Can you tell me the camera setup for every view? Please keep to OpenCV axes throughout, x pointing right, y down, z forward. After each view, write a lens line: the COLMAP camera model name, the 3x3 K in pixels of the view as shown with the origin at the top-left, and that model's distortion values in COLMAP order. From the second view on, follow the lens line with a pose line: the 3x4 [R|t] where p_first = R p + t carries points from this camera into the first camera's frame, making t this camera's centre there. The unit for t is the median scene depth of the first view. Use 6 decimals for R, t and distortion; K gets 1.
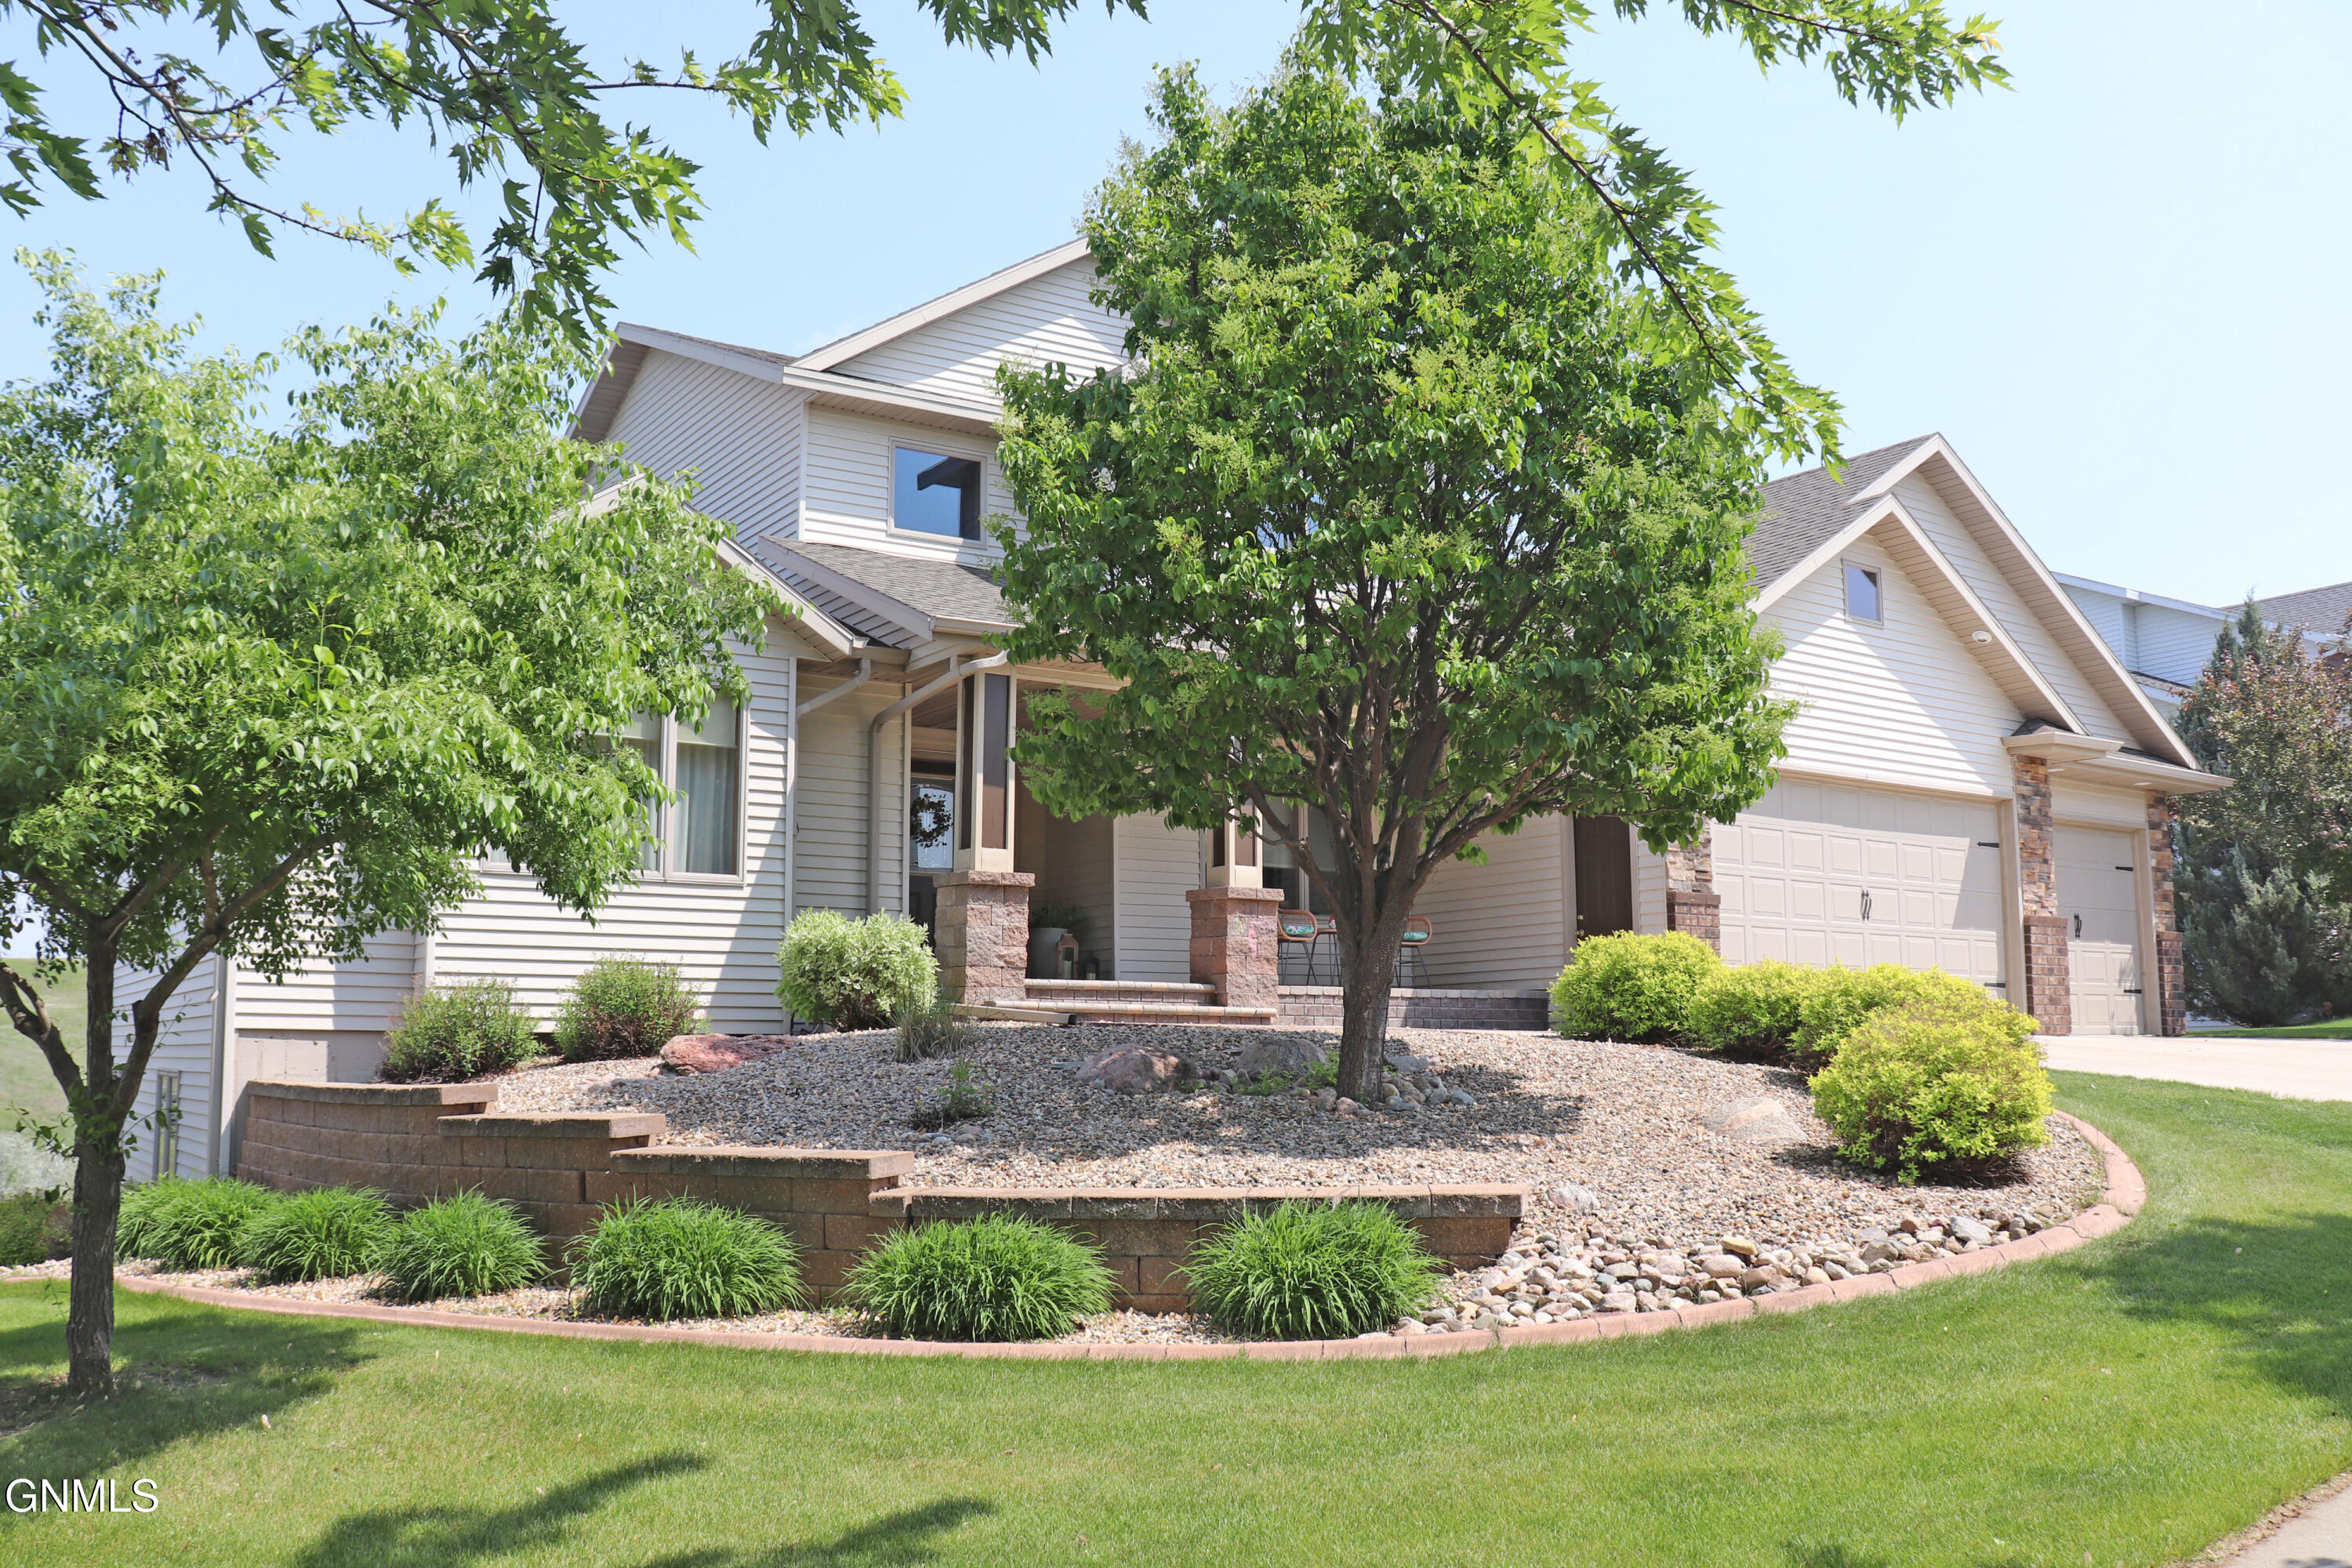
lens RADIAL K [[1929.8, 0, 1179.5], [0, 1929.8, 815.4], [0, 0, 1]] dist [-0.136896, 0.007087]
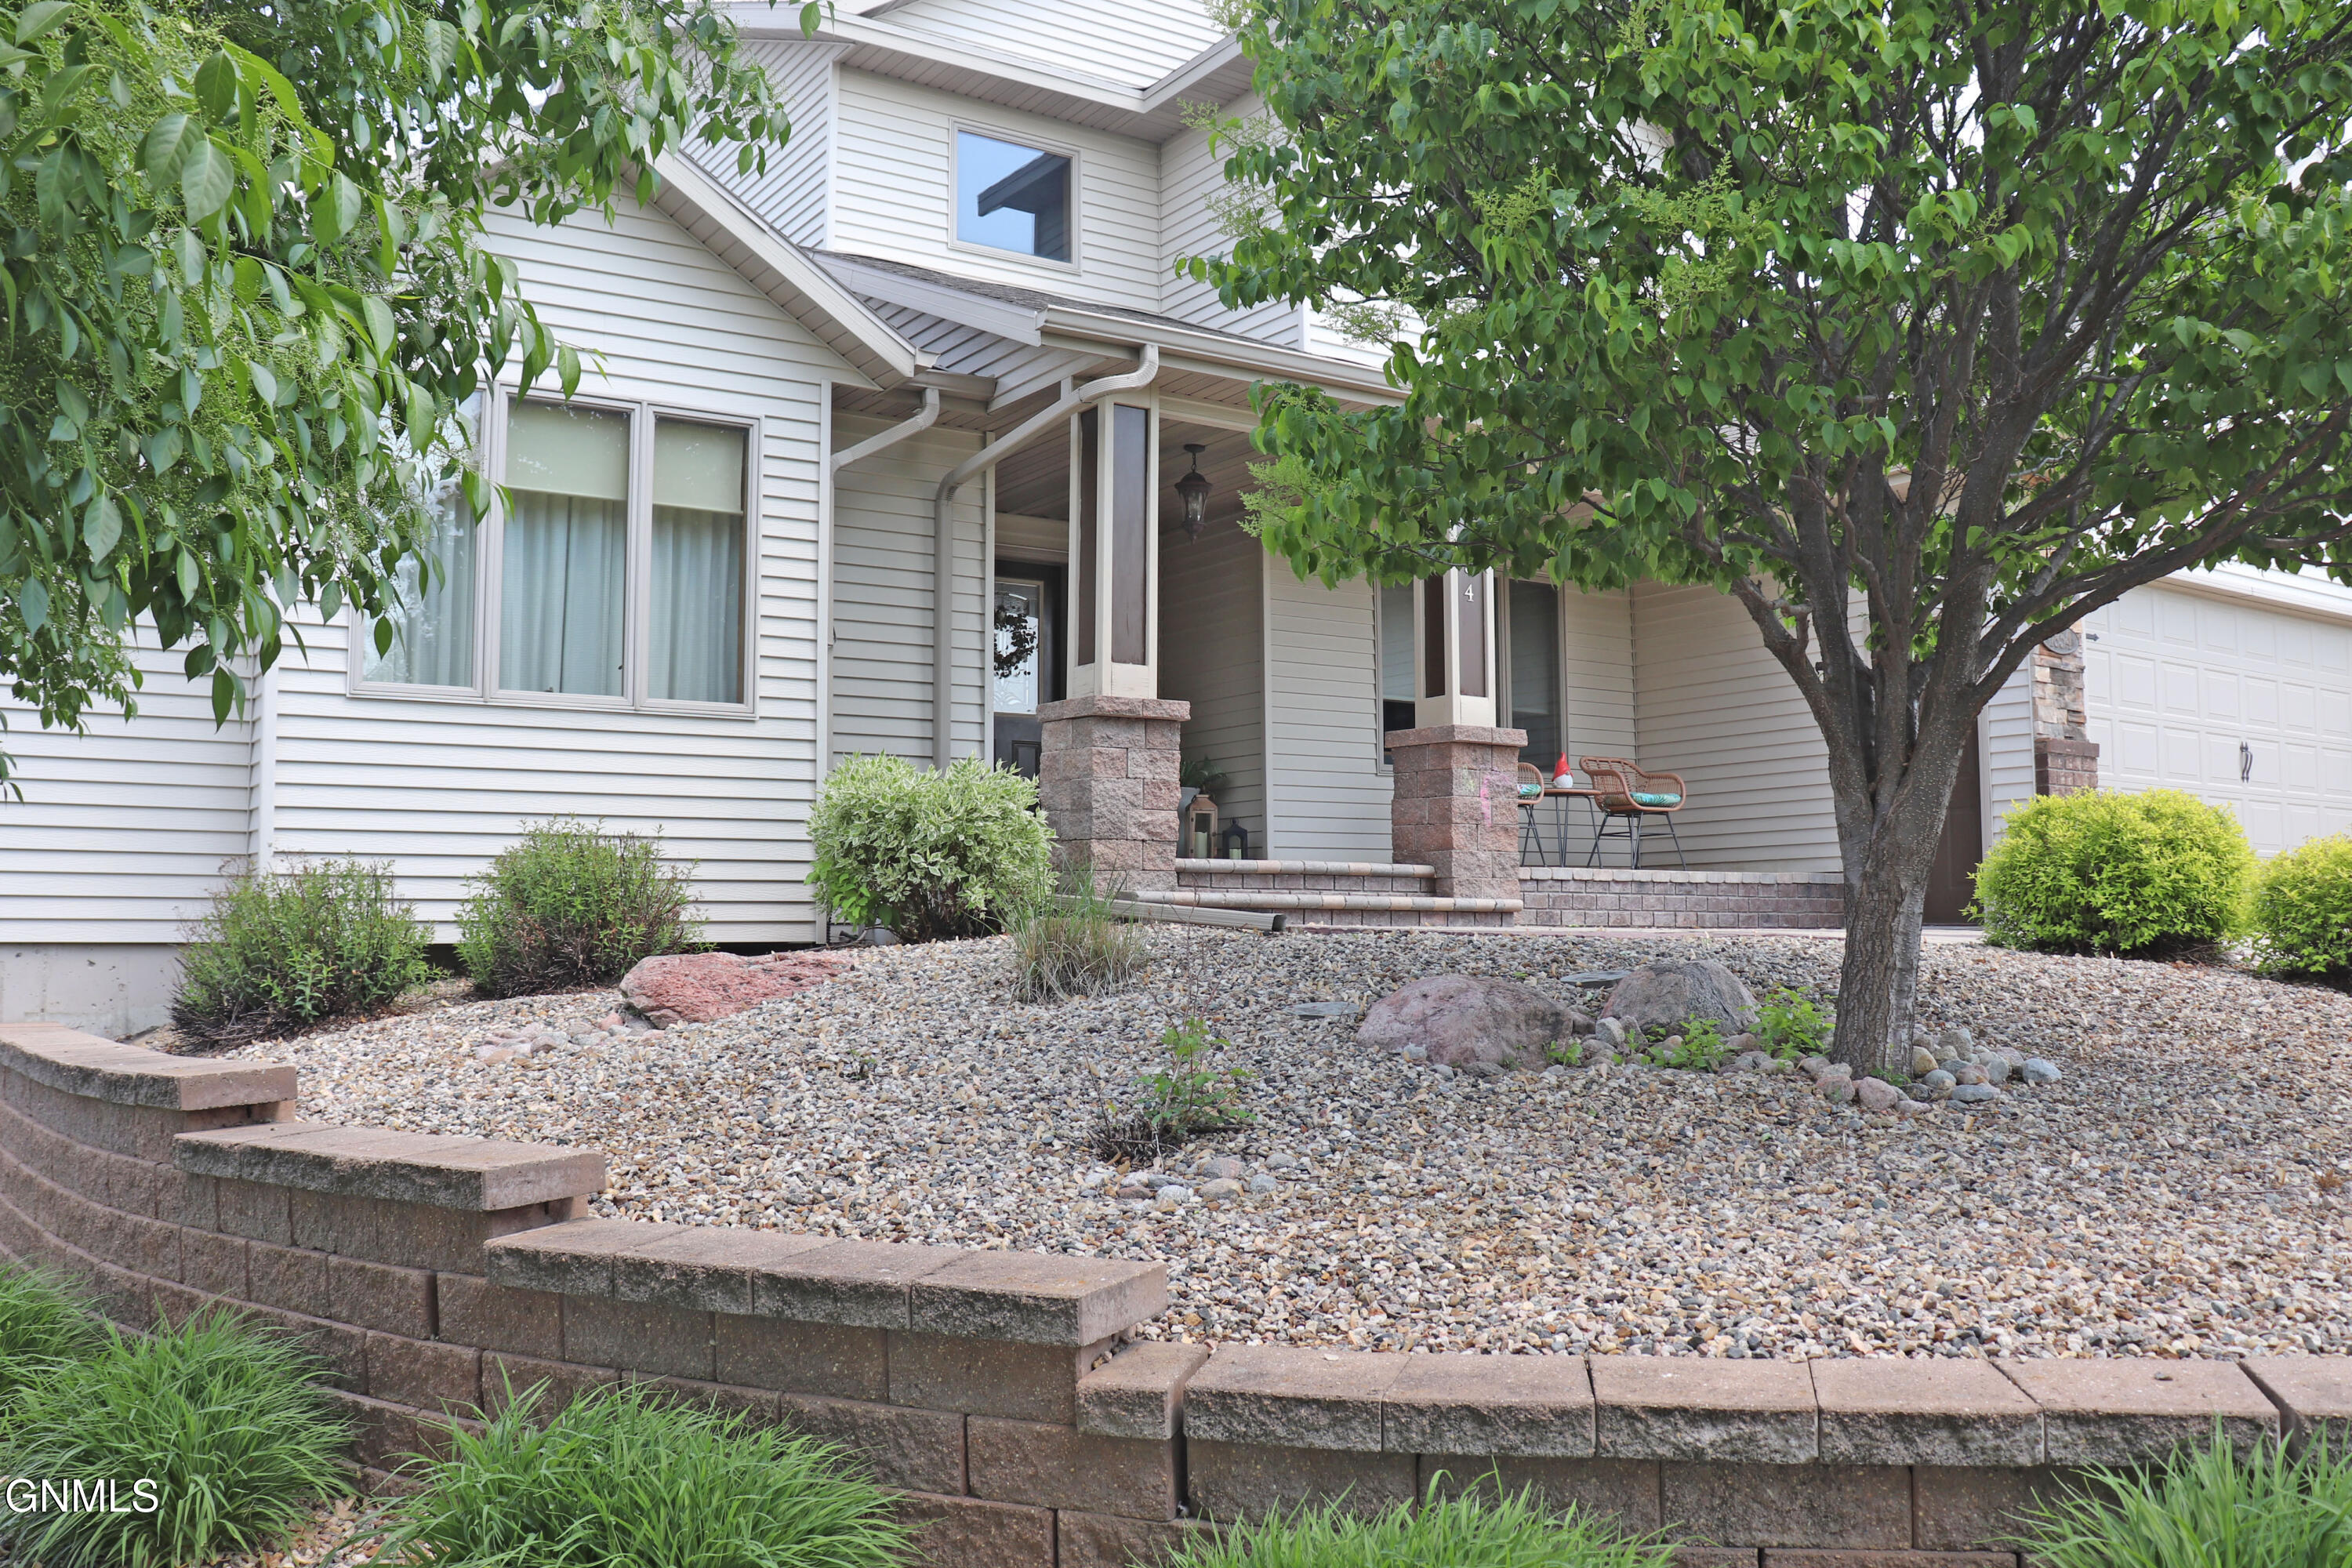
lens RADIAL K [[1966.5, 0, 1176.0], [0, 1966.5, 784.0], [0, 0, 1]] dist [-0.143373, 0.005915]
pose [[0.999974, 0.001264, -0.007141, -0.076172], [-0.000908, 0.998766, 0.049648, 0.025500], [0.007195, -0.049640, 0.998741, 0.321792]]
